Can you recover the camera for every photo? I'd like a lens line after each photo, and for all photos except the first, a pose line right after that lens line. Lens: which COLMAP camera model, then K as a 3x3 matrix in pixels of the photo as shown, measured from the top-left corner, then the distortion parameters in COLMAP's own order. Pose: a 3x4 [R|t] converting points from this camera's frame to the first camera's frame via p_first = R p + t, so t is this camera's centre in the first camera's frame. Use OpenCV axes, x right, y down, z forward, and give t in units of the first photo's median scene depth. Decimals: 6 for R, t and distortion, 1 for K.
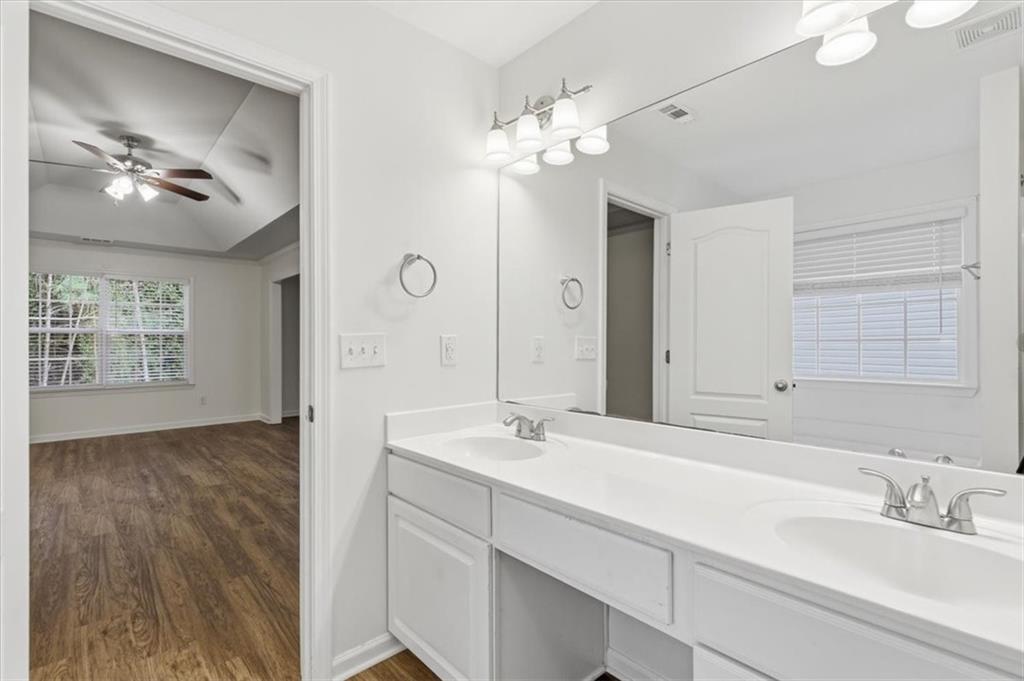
lens RADIAL K [[471.0, 0, 511.7], [0, 471.0, 336.8], [0, 0, 1]] dist [0.000509, 0.000022]
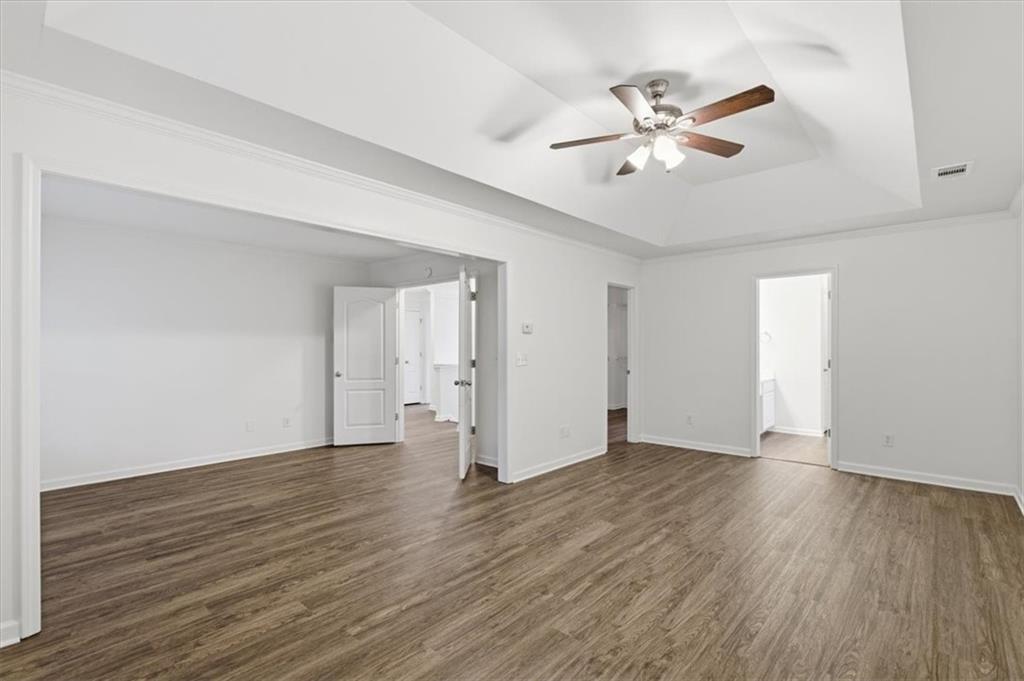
lens RADIAL K [[471.0, 0, 518.5], [0, 471.0, 348.7], [0, 0, 1]] dist [0.000509, 0.000022]
pose [[-0.101300, 0.002349, 0.994853, -1.514051], [-0.007959, 0.999963, -0.003172, -0.002202], [-0.994824, -0.008239, -0.101278, 1.281664]]
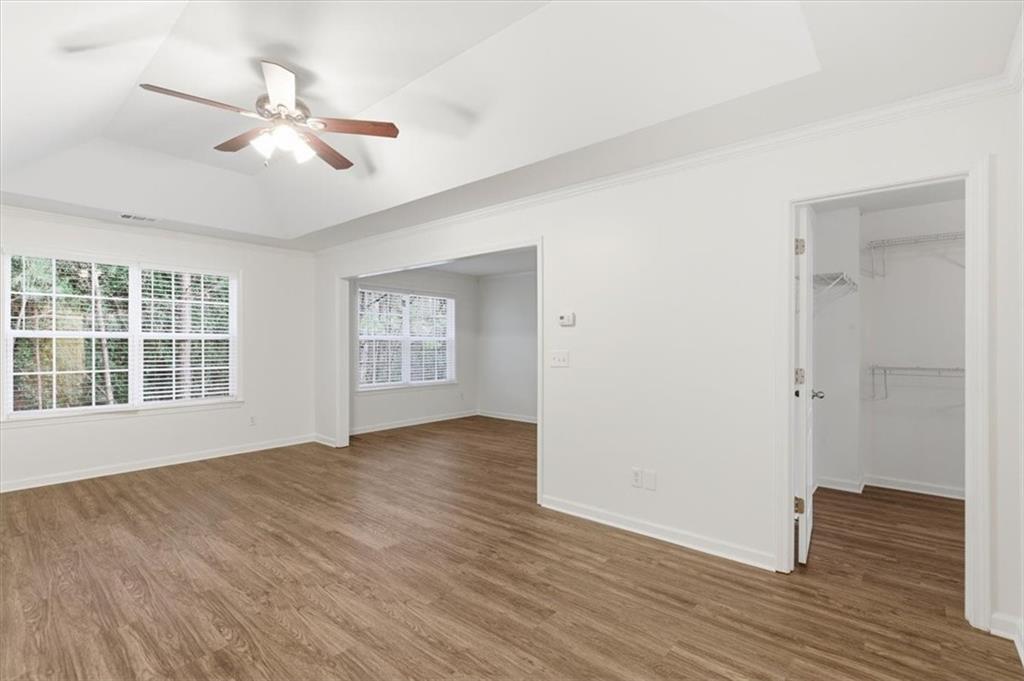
lens RADIAL K [[471.0, 0, 518.4], [0, 471.0, 341.6], [0, 0, 1]] dist [0.000509, 0.000022]
pose [[0.992201, 0.007329, 0.124433, -0.540207], [-0.007887, 0.999961, 0.003986, -0.015814], [-0.124399, -0.004936, 0.992220, 0.237127]]
